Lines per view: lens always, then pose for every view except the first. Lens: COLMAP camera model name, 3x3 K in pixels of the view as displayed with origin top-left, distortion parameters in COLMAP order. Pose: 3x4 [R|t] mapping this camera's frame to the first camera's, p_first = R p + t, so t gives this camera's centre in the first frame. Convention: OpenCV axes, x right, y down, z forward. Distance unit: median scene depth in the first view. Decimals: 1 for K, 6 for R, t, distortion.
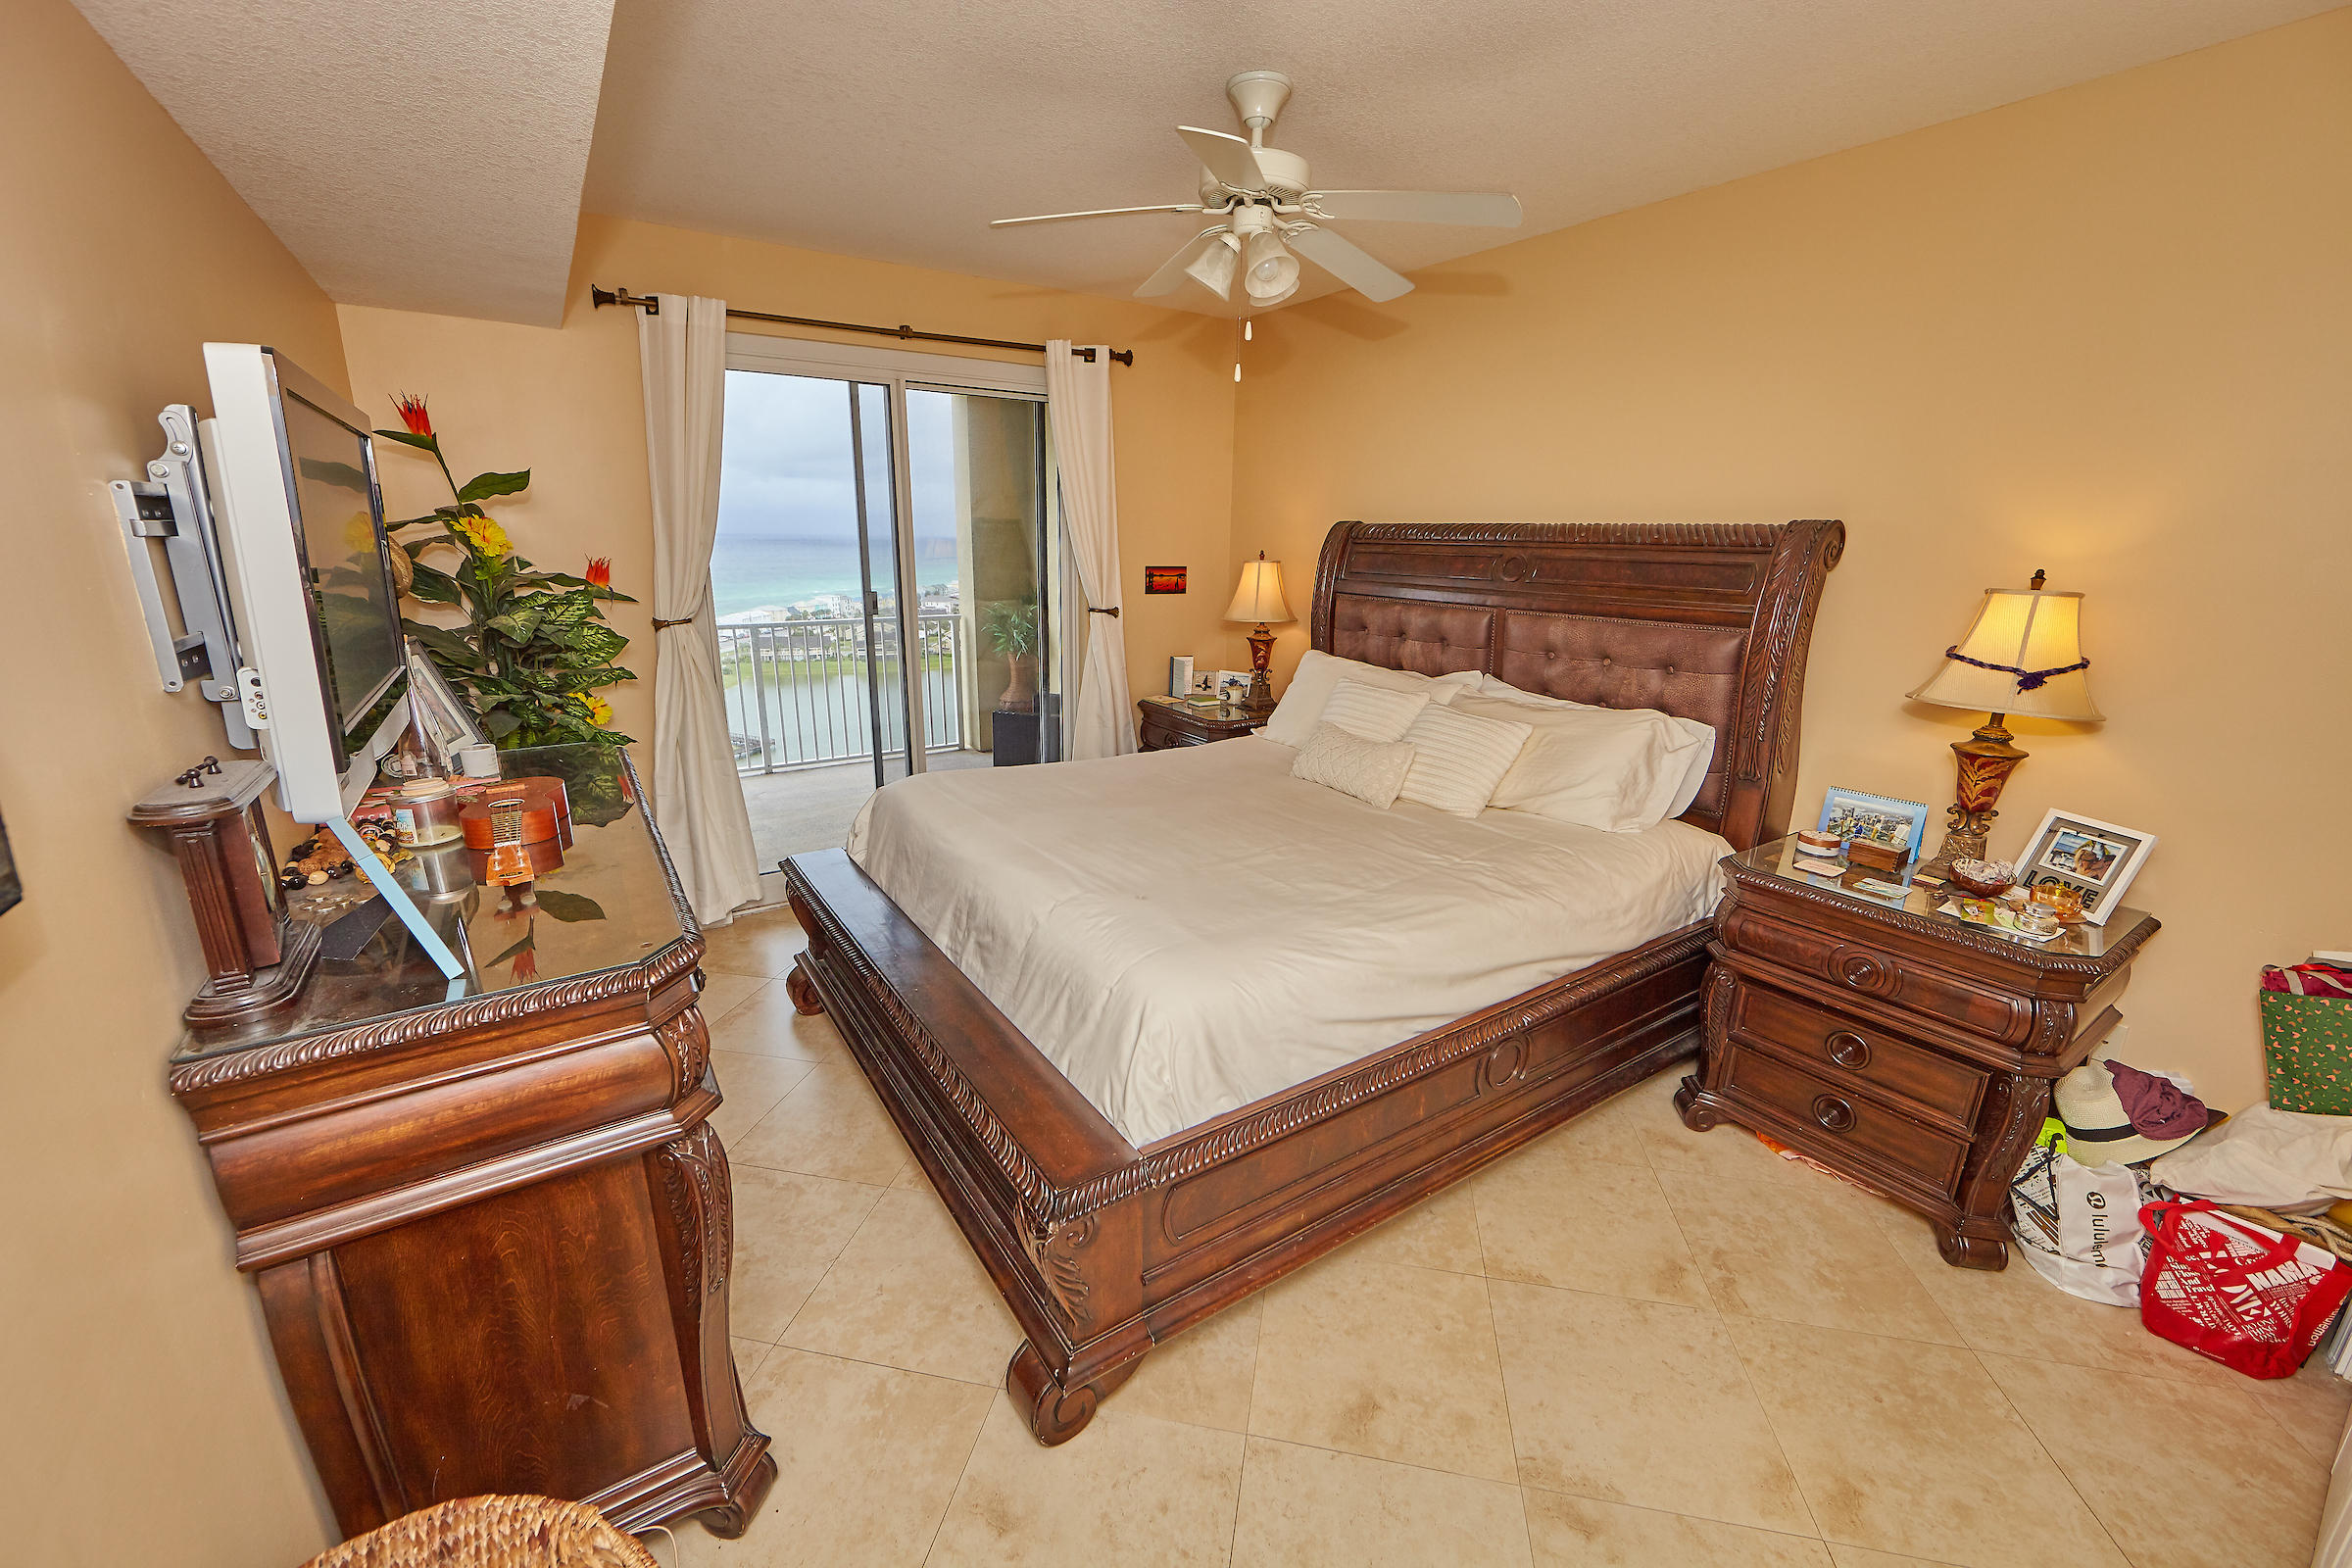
lens RADIAL K [[941.8, 0, 1179.9], [0, 941.8, 792.7], [0, 0, 1]] dist [-0.001646, 0.000852]
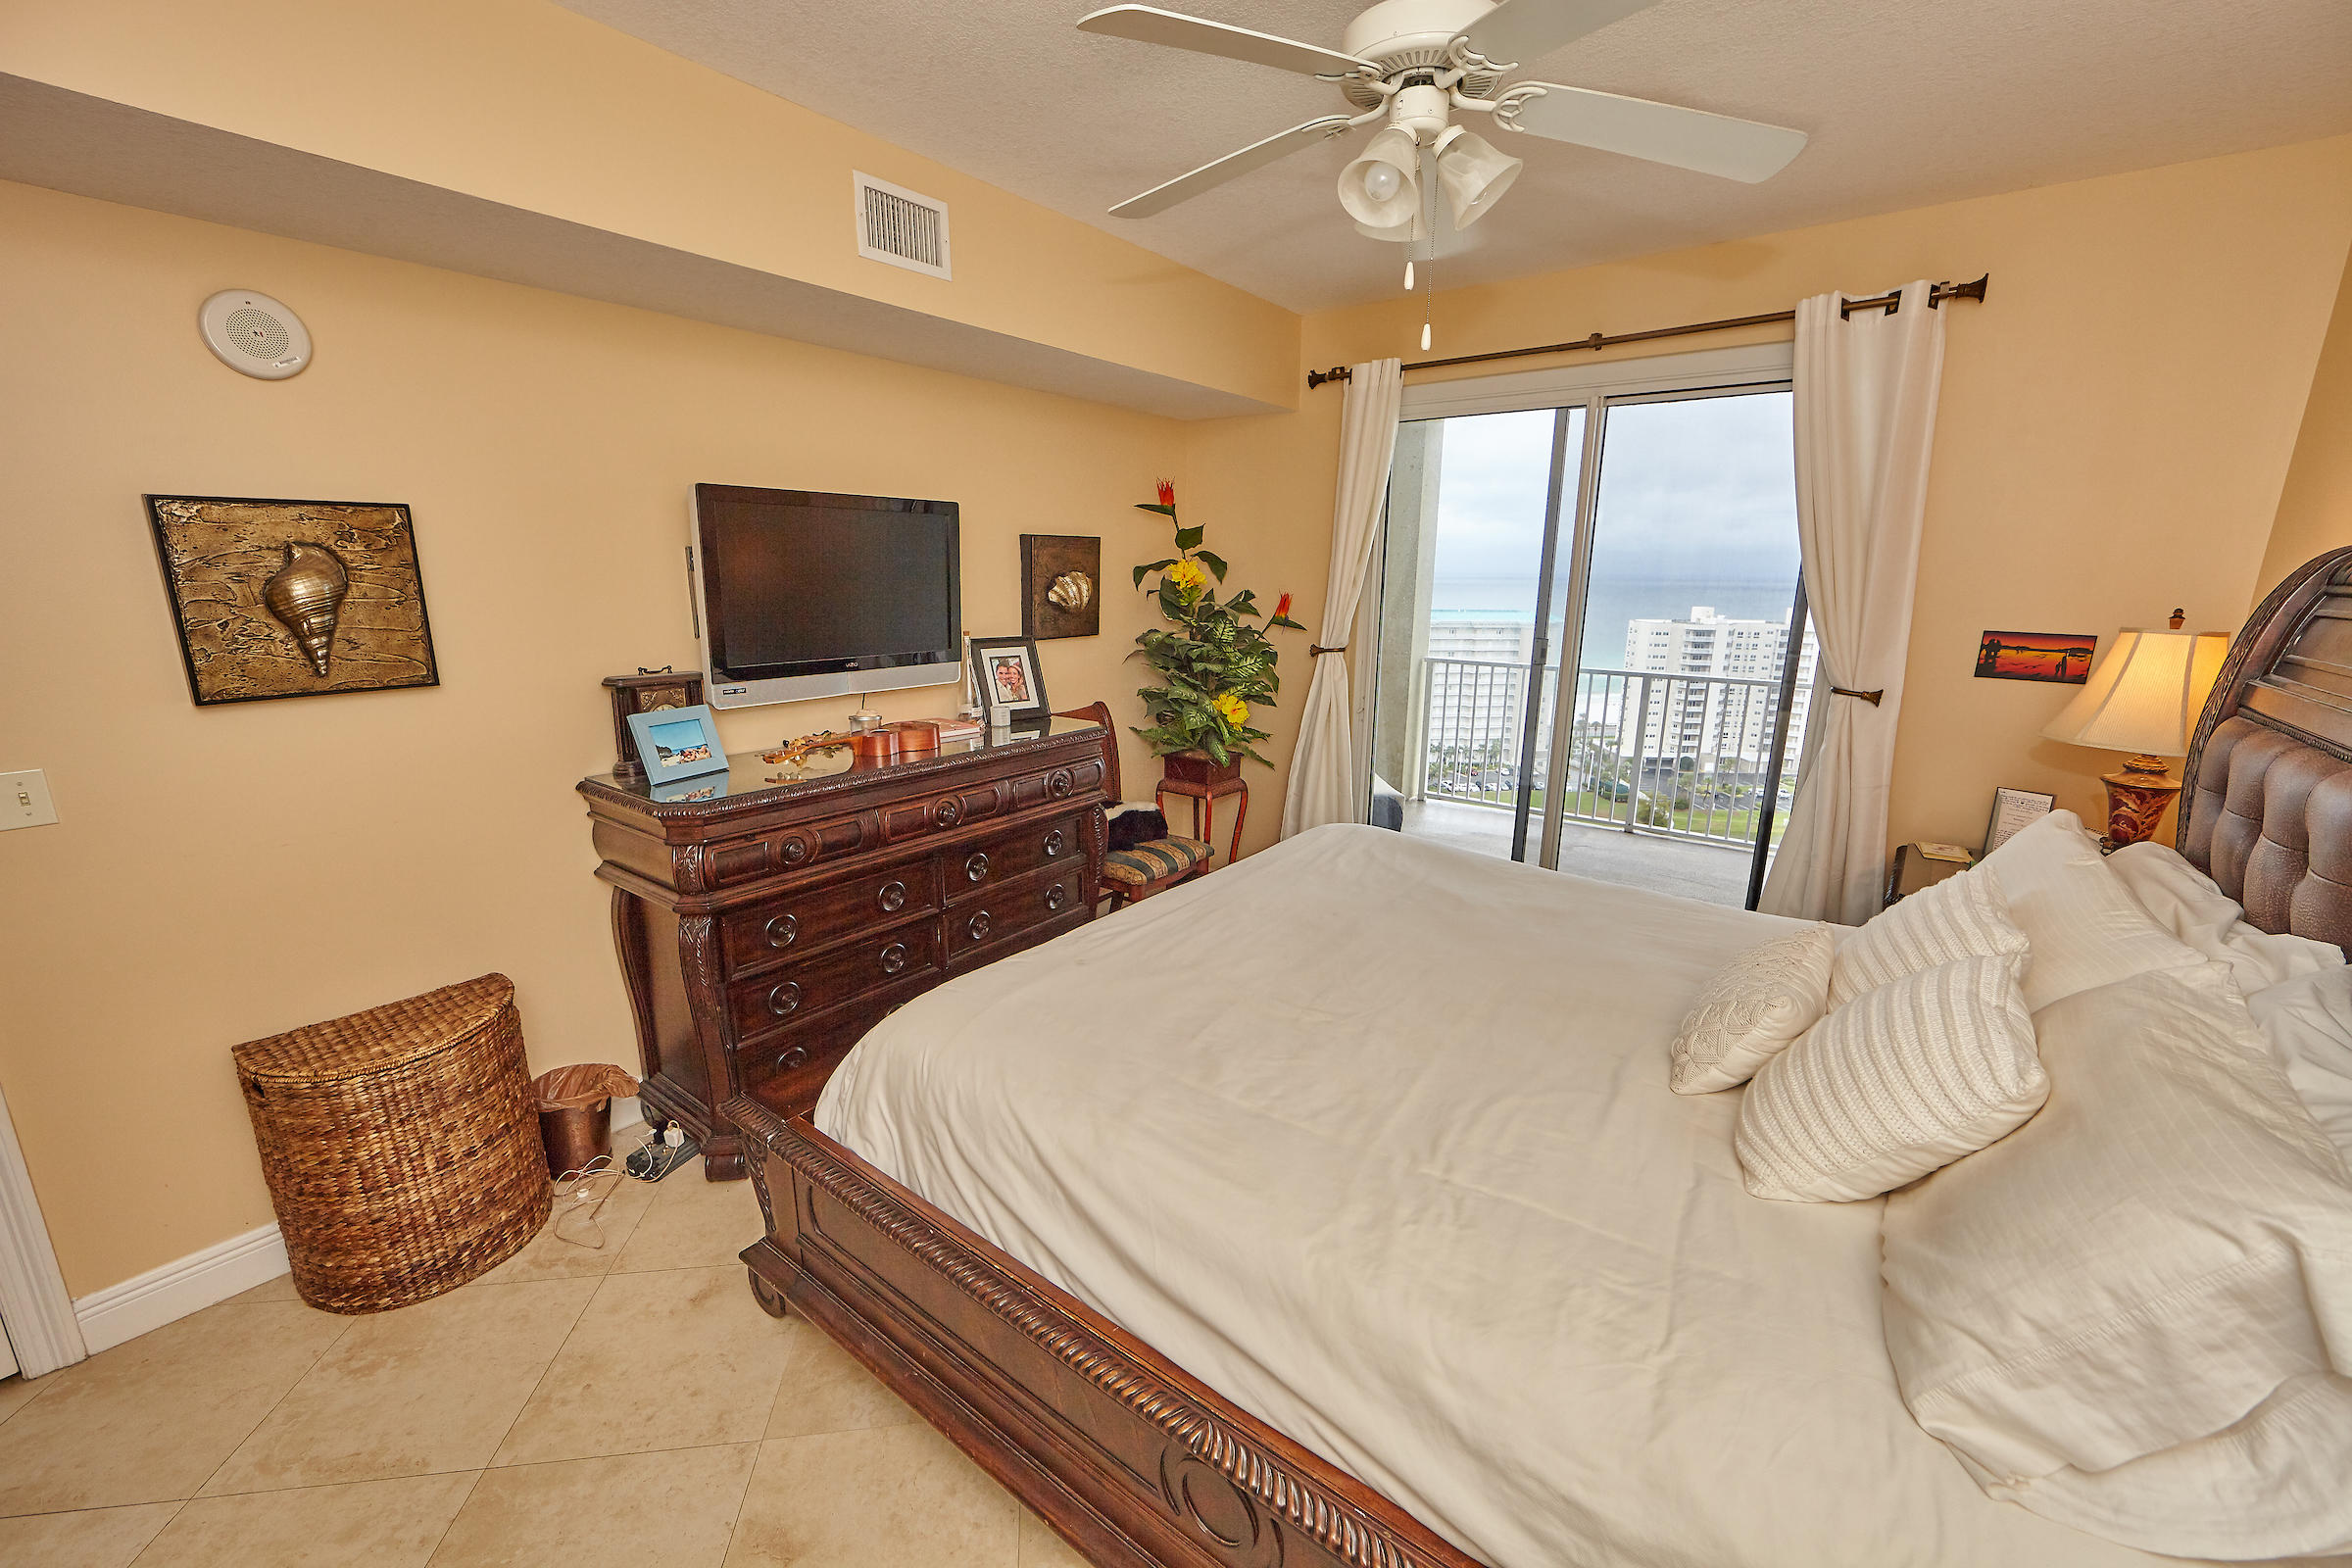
lens RADIAL K [[941.8, 0, 1179.9], [0, 941.8, 792.7], [0, 0, 1]] dist [-0.001646, 0.000852]
pose [[0.317795, 0.213773, -0.923747, 0.442935], [-0.258286, 0.956926, 0.132594, -0.107565], [0.912302, 0.196453, 0.359321, 0.408107]]
